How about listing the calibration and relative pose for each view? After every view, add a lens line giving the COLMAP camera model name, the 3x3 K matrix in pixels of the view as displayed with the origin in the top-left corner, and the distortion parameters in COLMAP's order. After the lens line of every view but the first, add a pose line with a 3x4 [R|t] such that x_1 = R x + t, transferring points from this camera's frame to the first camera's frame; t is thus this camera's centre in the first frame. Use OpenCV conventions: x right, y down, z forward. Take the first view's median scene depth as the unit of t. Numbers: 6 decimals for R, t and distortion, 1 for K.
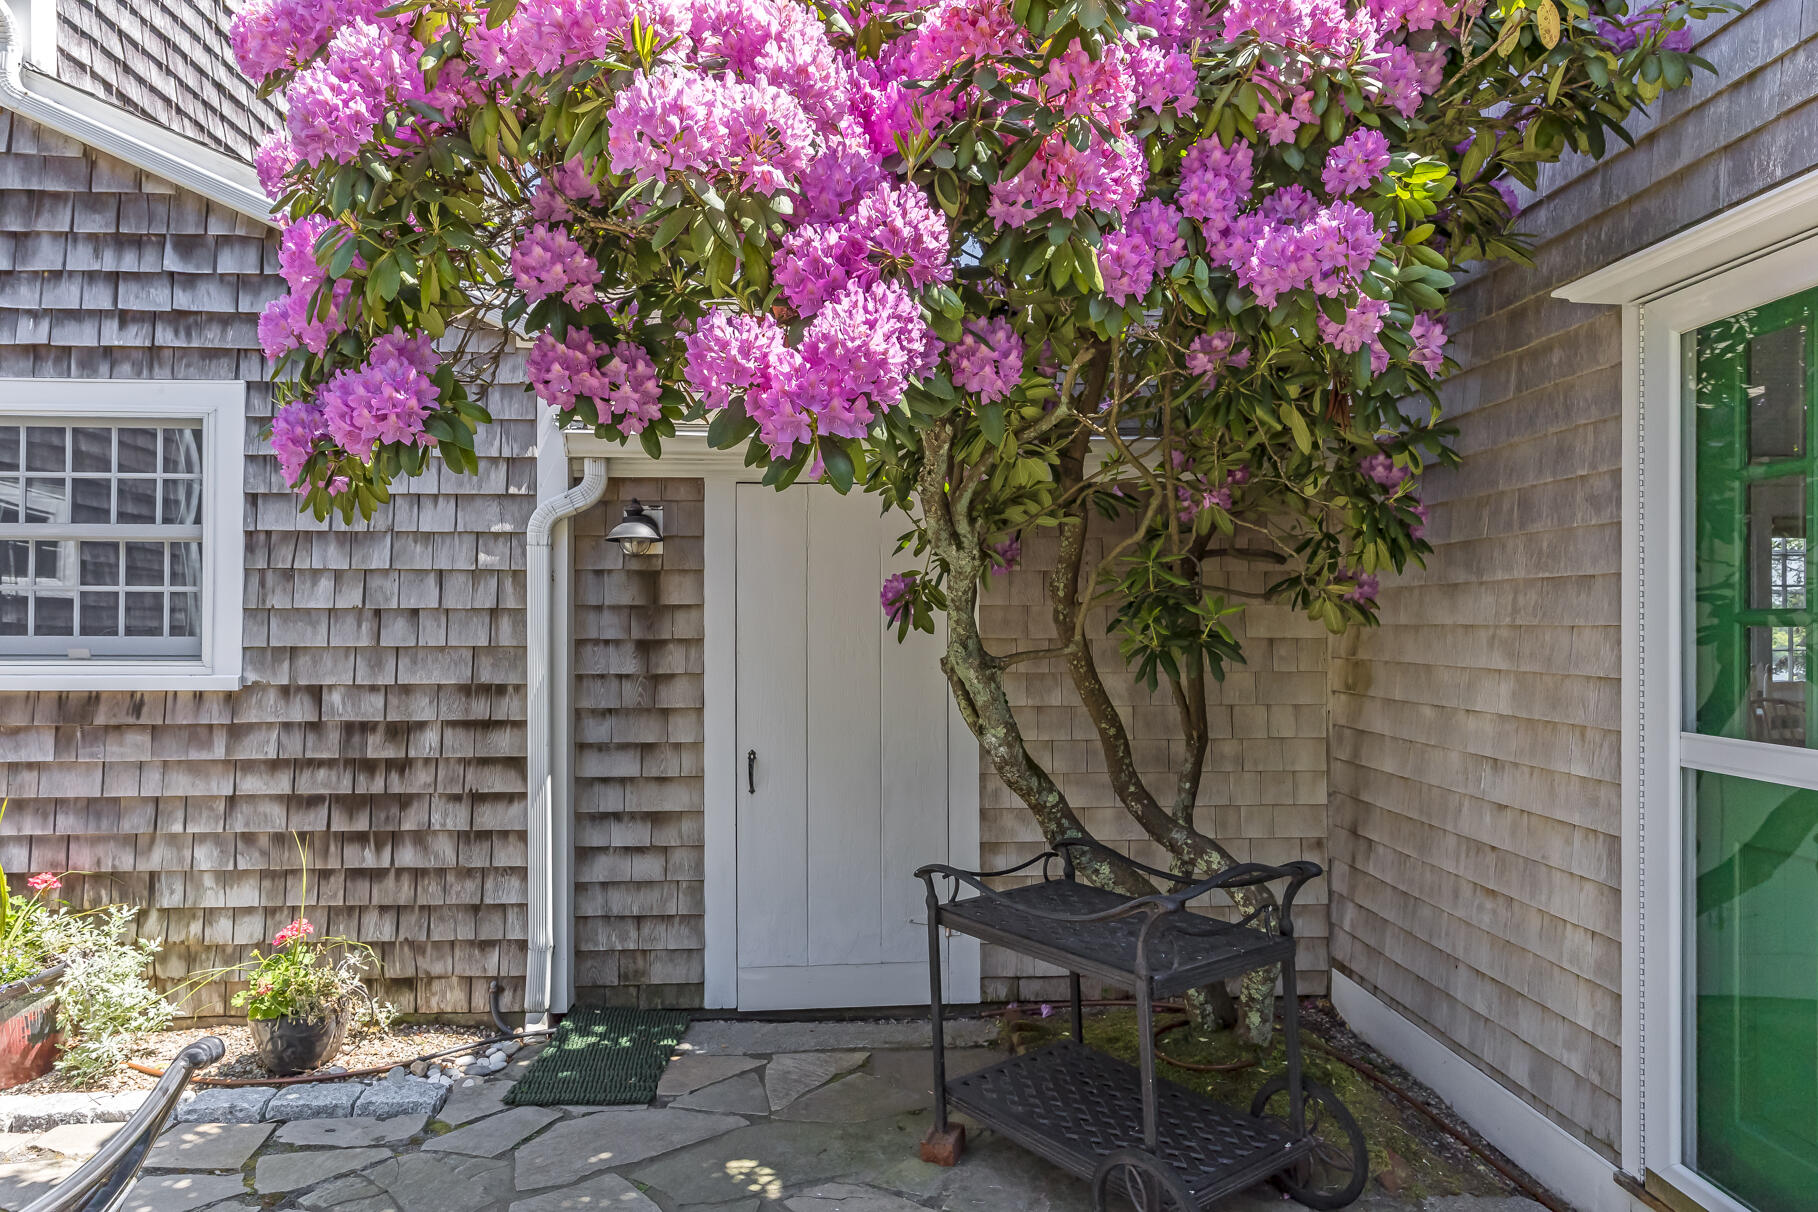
lens RADIAL K [[1052.9, 0, 917.4], [0, 1052.9, 616.3], [0, 0, 1]] dist [-0.004516, 0.000550]
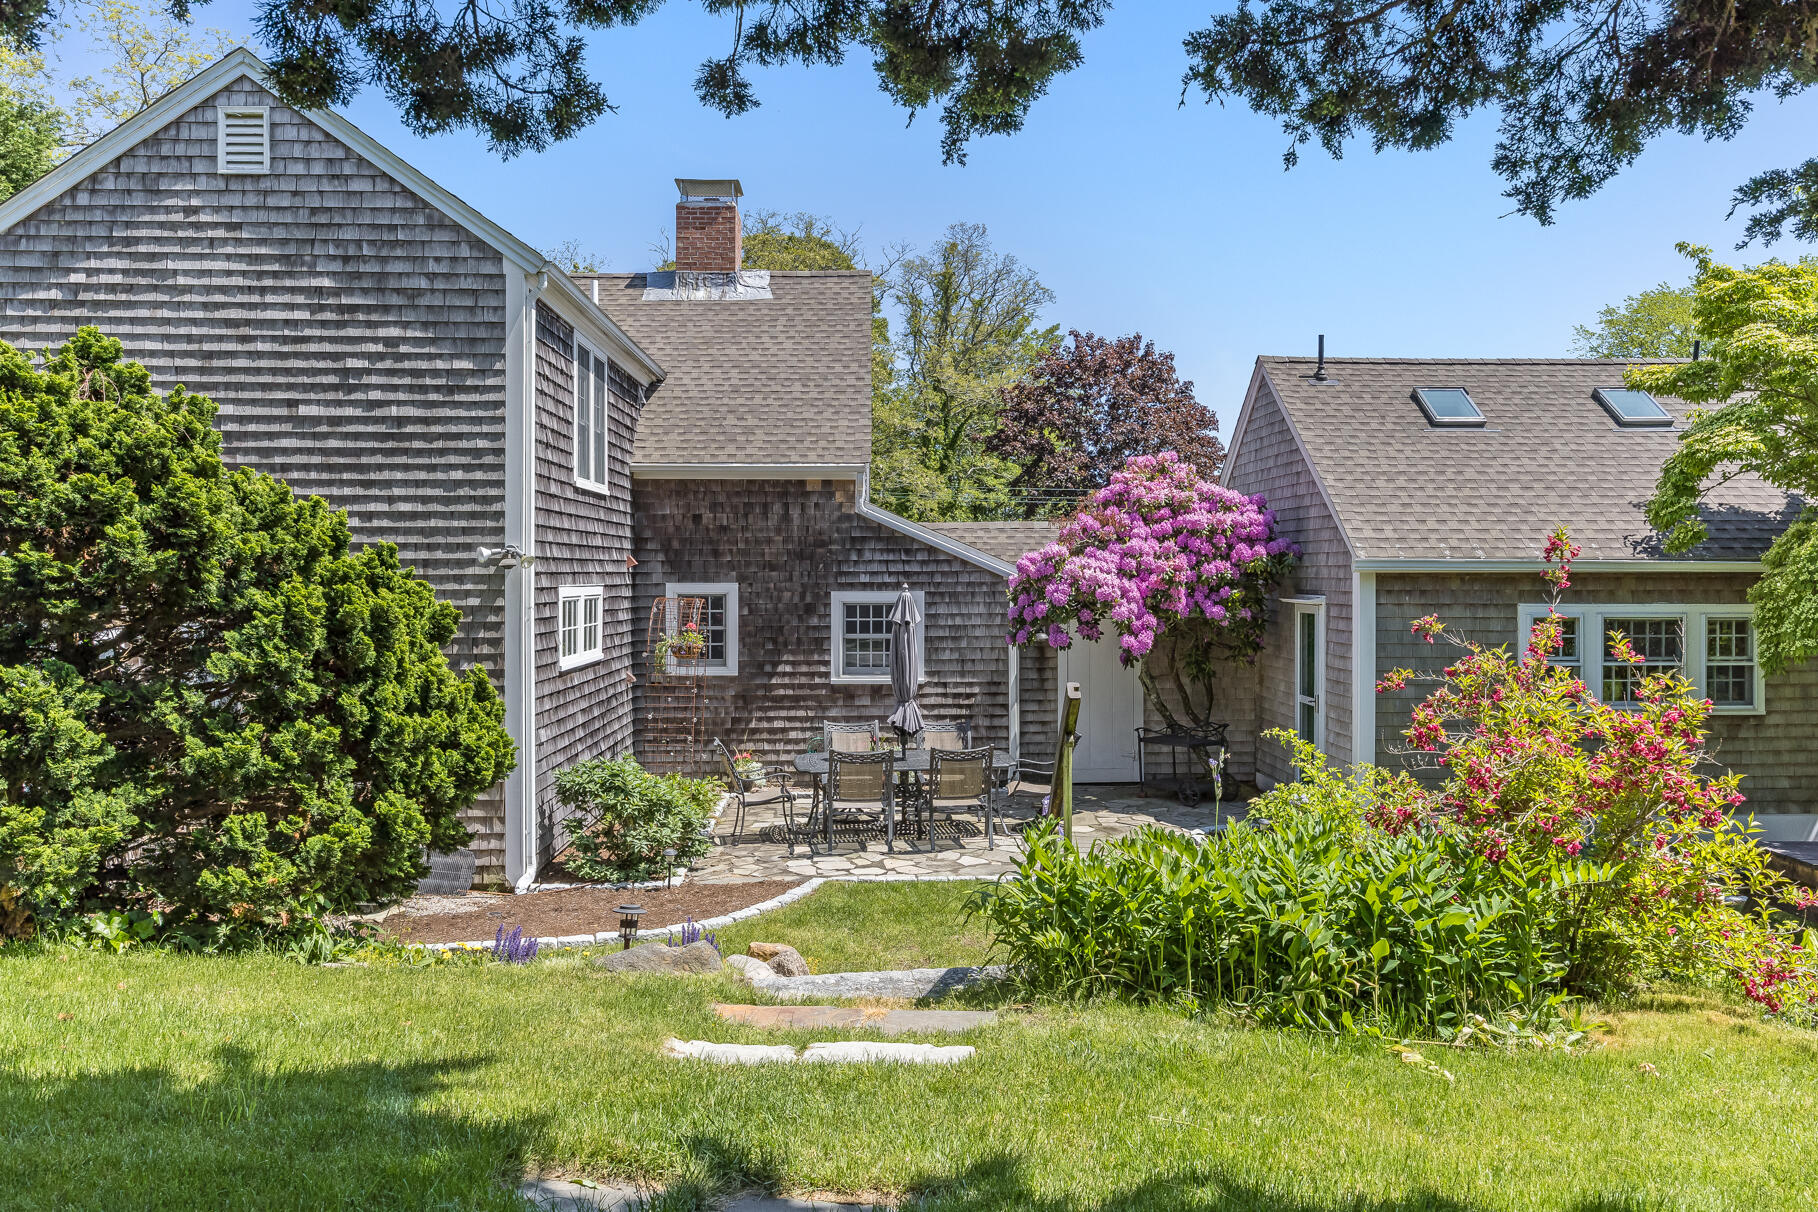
lens RADIAL K [[1345.3, 0, 907.9], [0, 1345.3, 597.1], [0, 0, 1]] dist [-0.004997, -0.000141]
pose [[0.998997, -0.002844, -0.044685, -0.499680], [0.003760, 0.999785, 0.020413, -0.293888], [0.044617, -0.020561, 0.998793, -3.279685]]
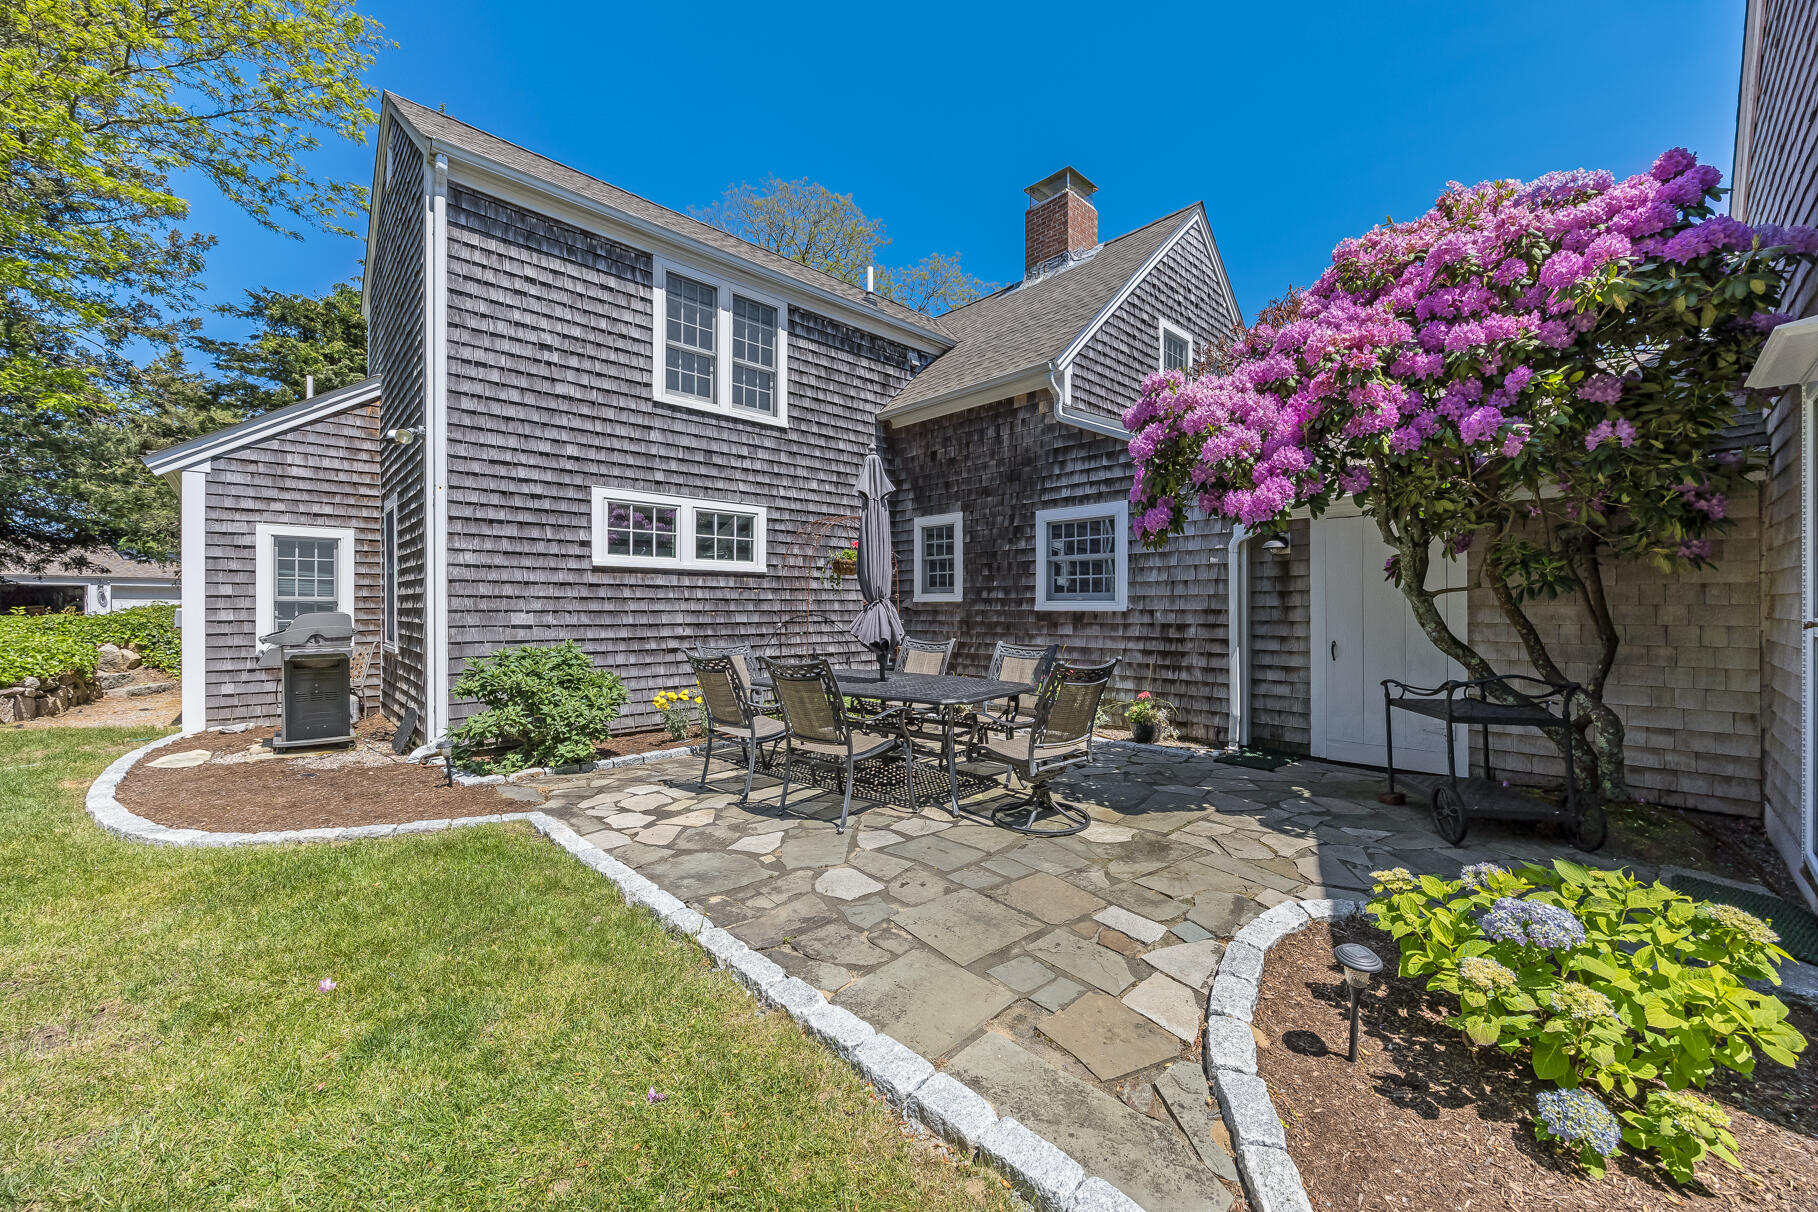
lens RADIAL K [[691.5, 0, 913.5], [0, 691.5, 606.7], [0, 0, 1]] dist [0.000177, -0.000042]
pose [[0.640592, -0.001862, -0.767879, 0.401262], [0.006859, 0.999971, 0.003296, 0.047787], [0.767851, -0.007378, 0.640586, -0.609637]]
